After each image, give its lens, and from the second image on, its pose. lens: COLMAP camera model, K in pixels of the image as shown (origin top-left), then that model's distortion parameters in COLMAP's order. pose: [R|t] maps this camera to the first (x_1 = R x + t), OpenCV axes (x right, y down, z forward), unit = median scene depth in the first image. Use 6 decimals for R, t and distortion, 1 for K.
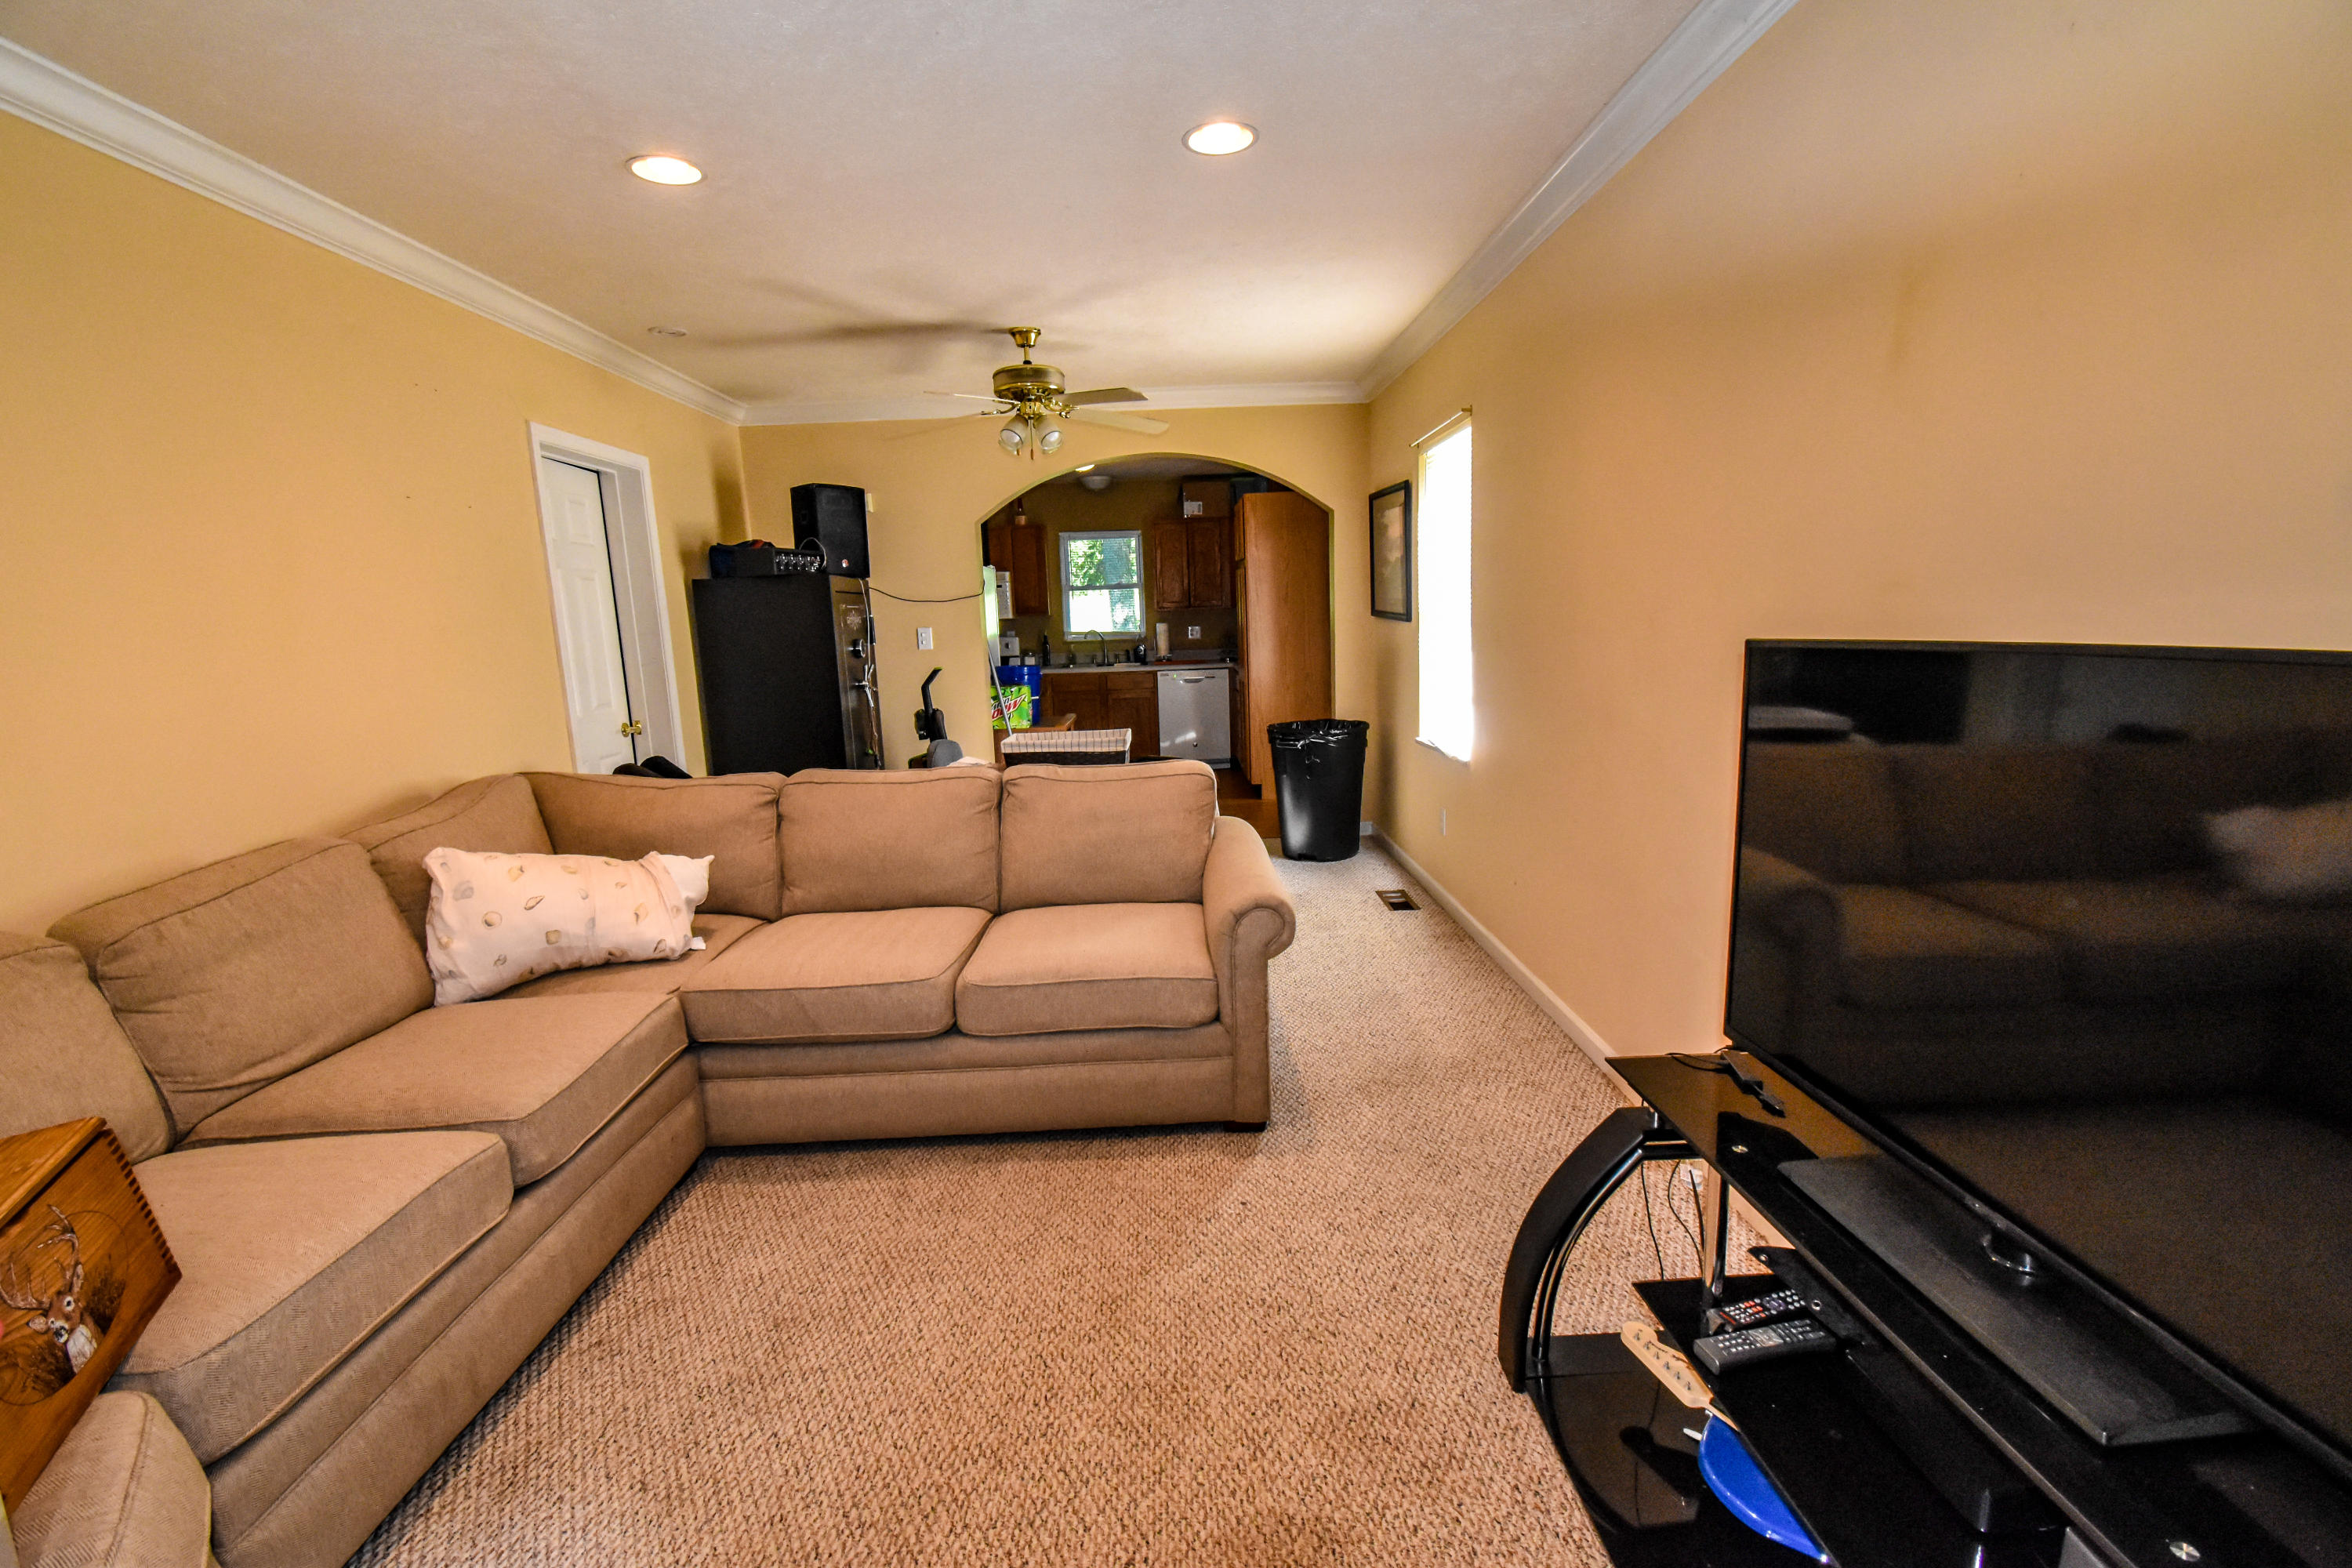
lens RADIAL K [[1037.1, 0, 1175.3], [0, 1037.1, 793.6], [0, 0, 1]] dist [0.017854, -0.025406]
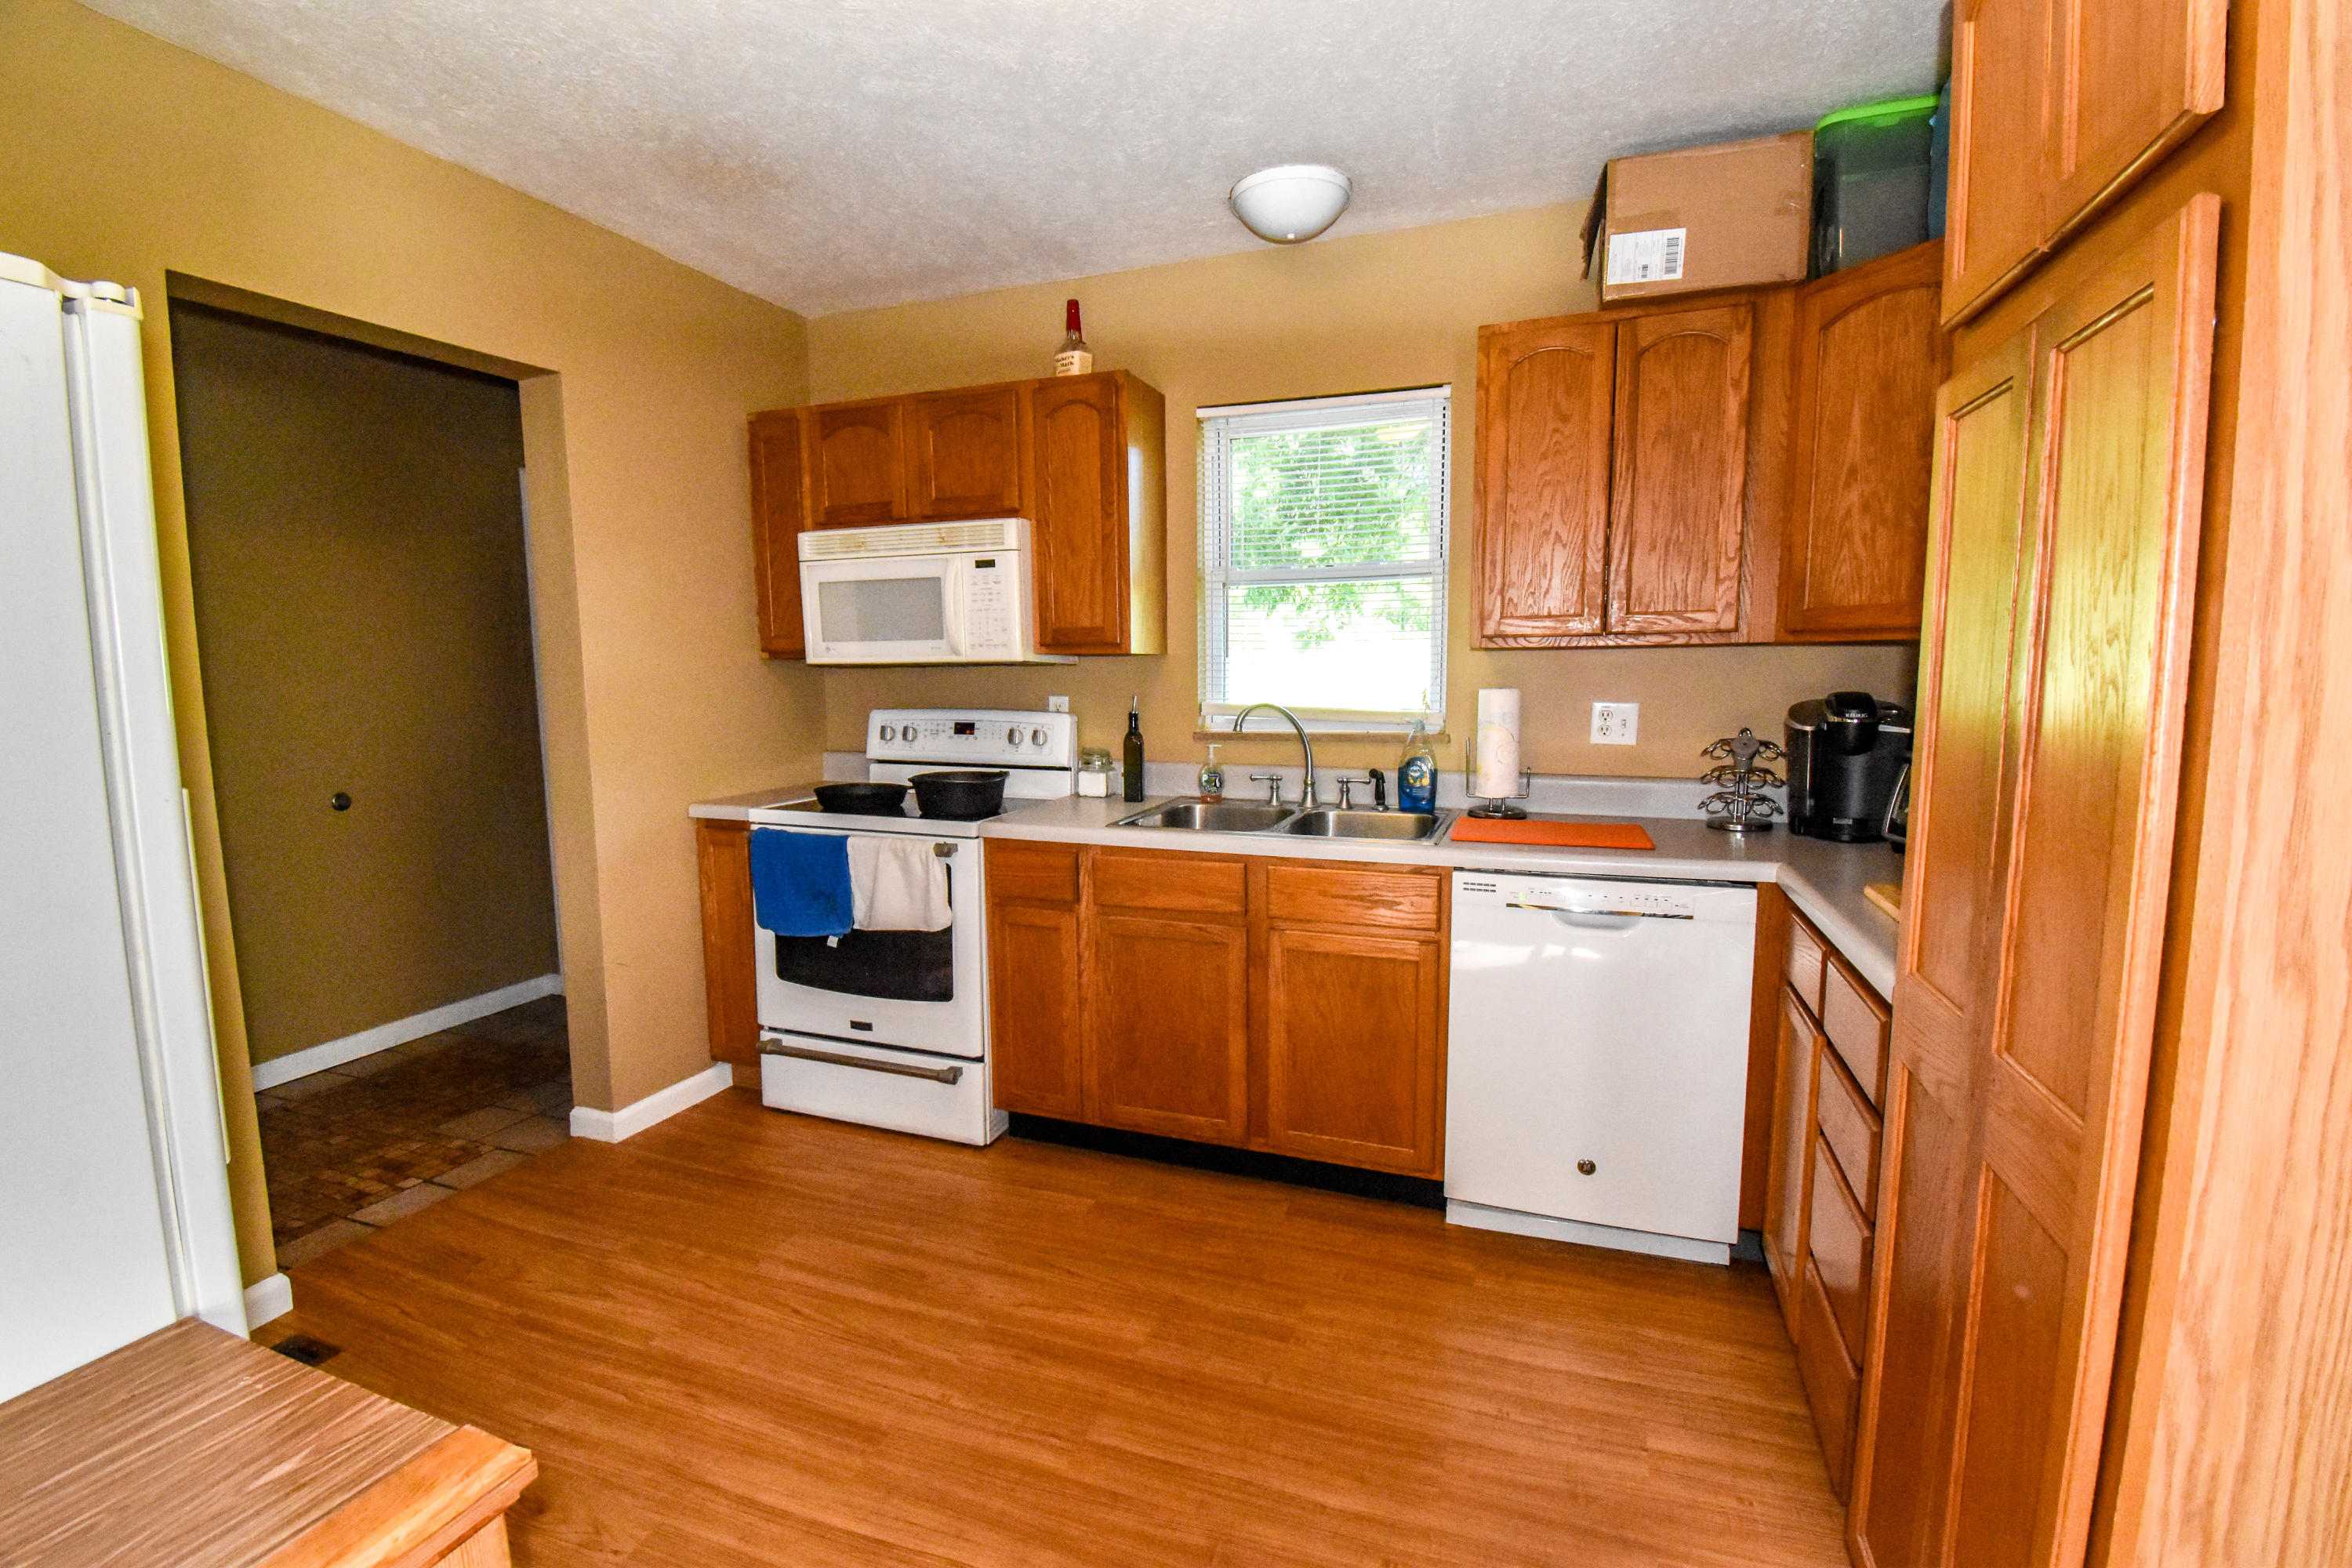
lens RADIAL K [[1037.1, 0, 1175.3], [0, 1037.1, 793.6], [0, 0, 1]] dist [0.017854, -0.025406]
pose [[0.929250, 0.071887, -0.362390, 0.010970], [-0.085984, 0.996033, -0.022901, -0.119901], [0.359306, 0.052441, 0.931745, 0.692474]]
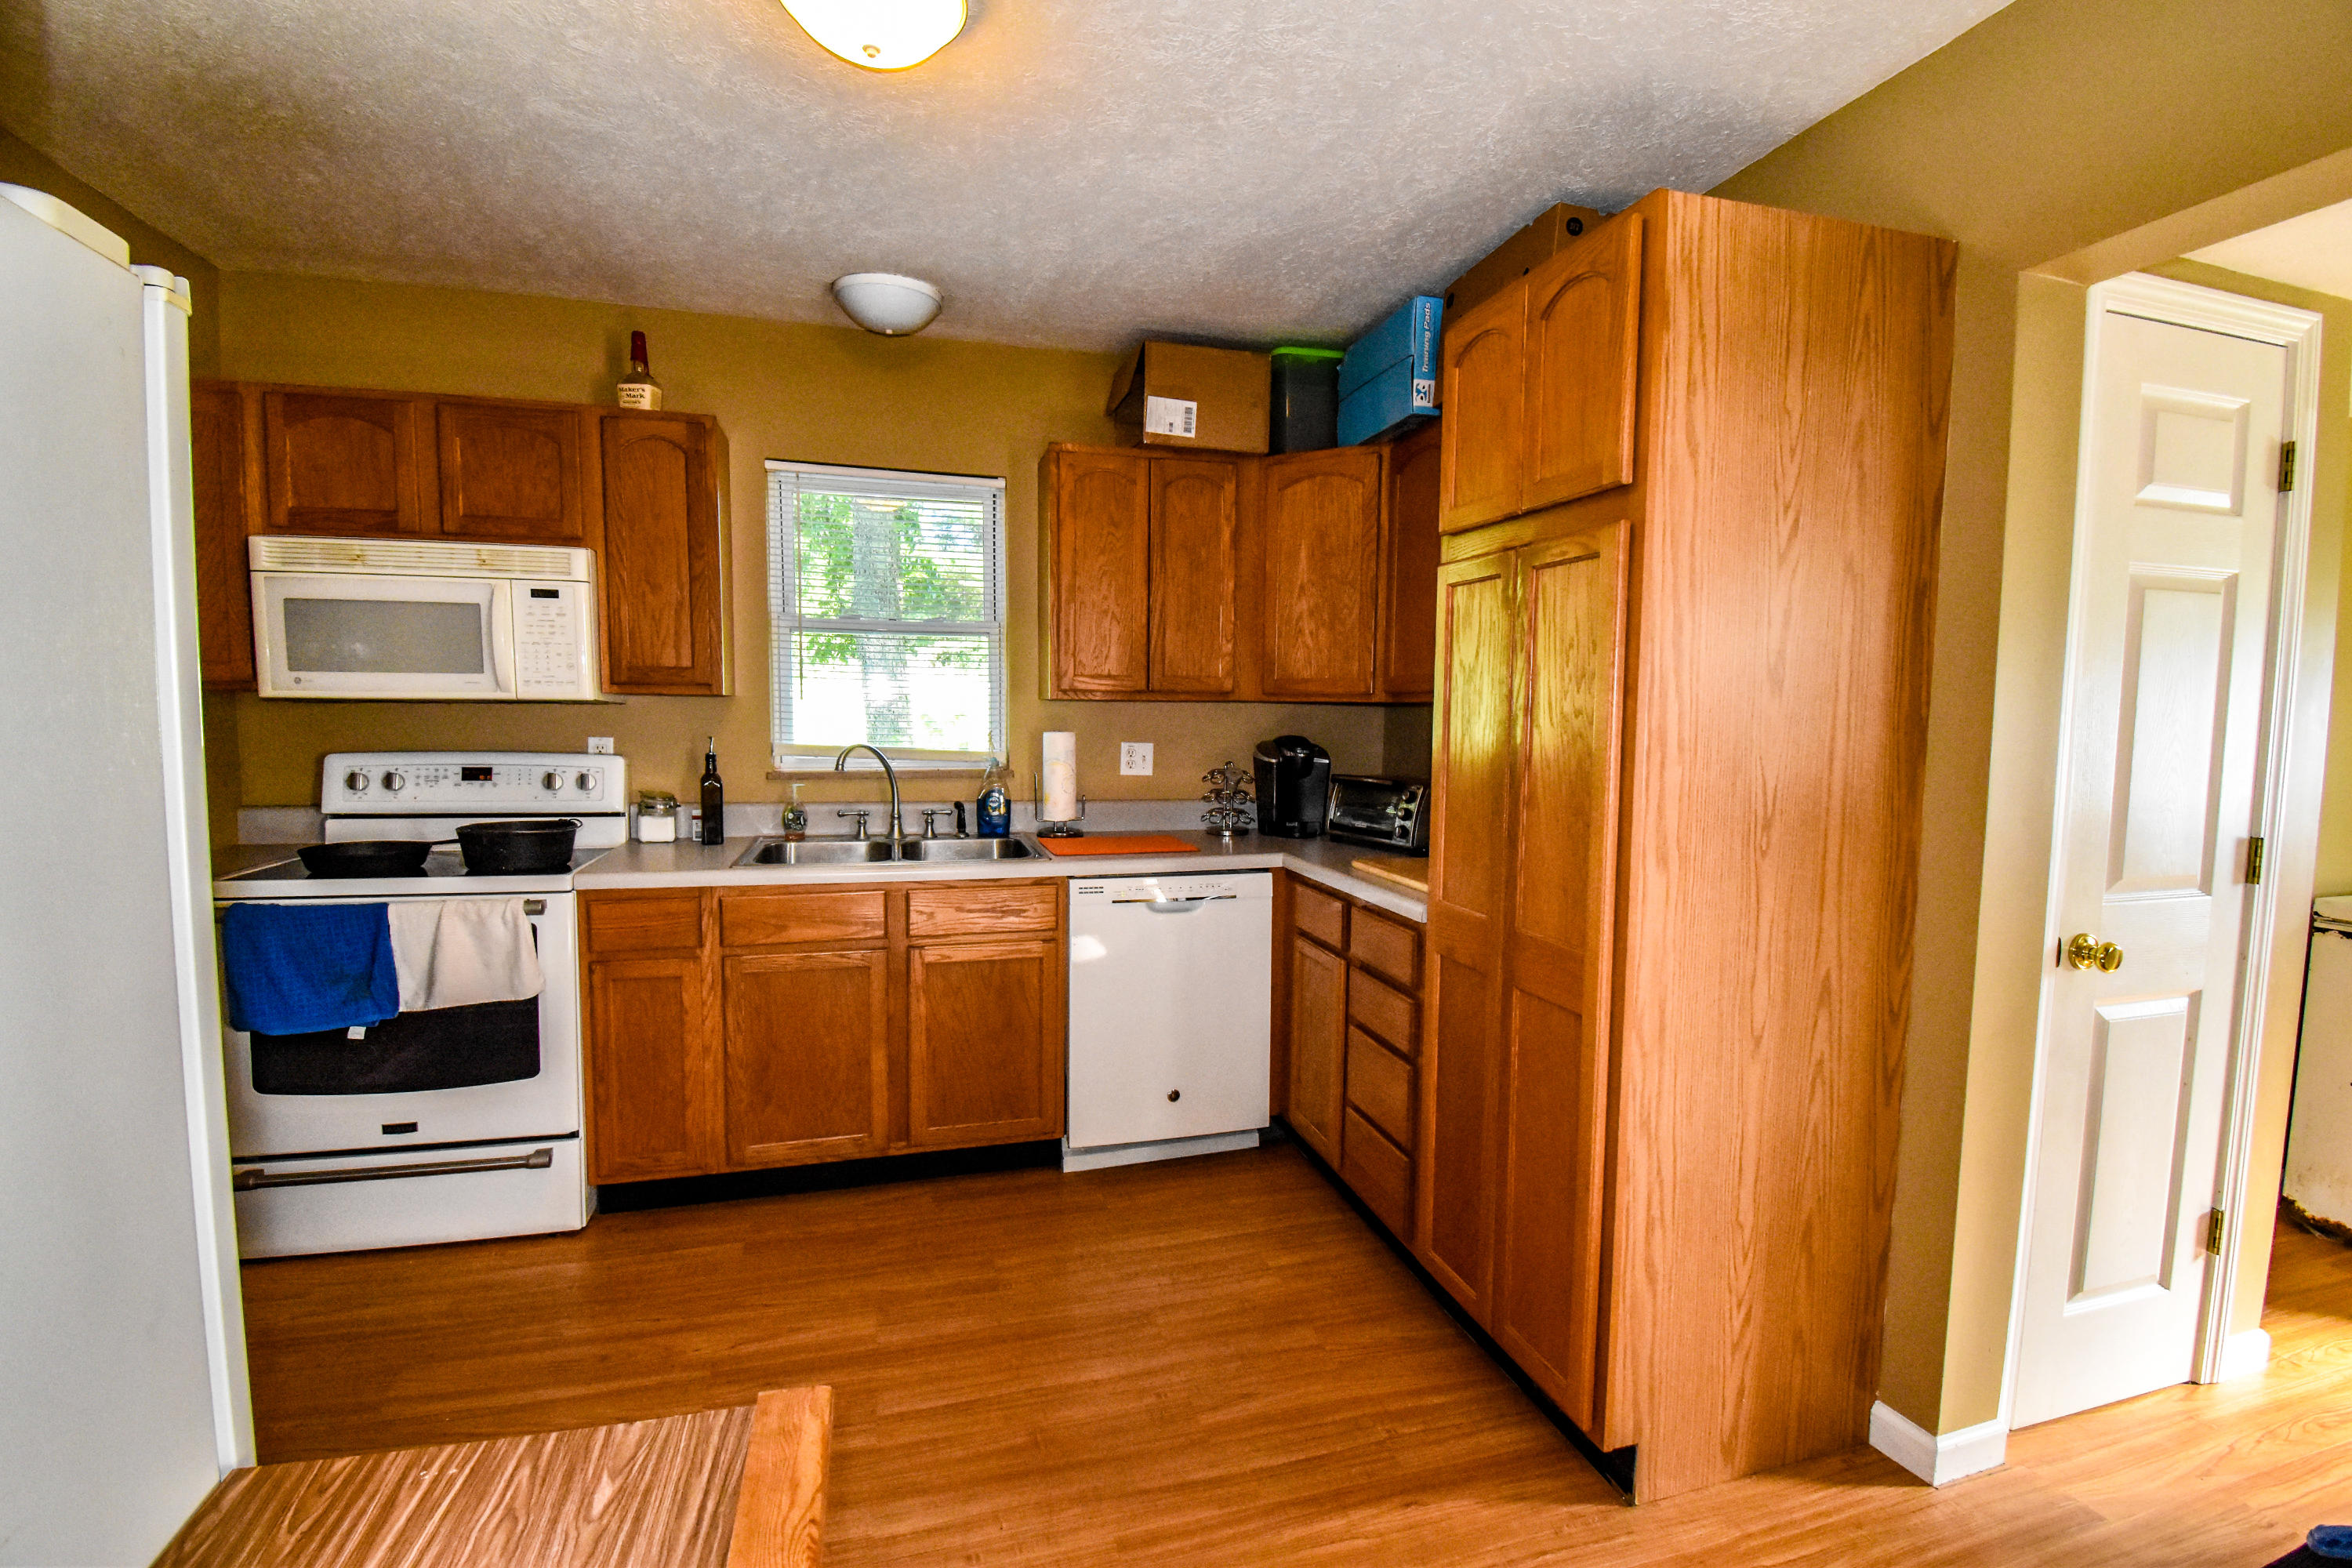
lens RADIAL K [[1037.1, 0, 1175.3], [0, 1037.1, 793.6], [0, 0, 1]] dist [0.017854, -0.025406]
pose [[0.966524, 0.025147, 0.255341, -0.066150], [-0.002655, 0.996113, -0.088050, -0.111044], [-0.256562, 0.084424, 0.962834, 0.641848]]
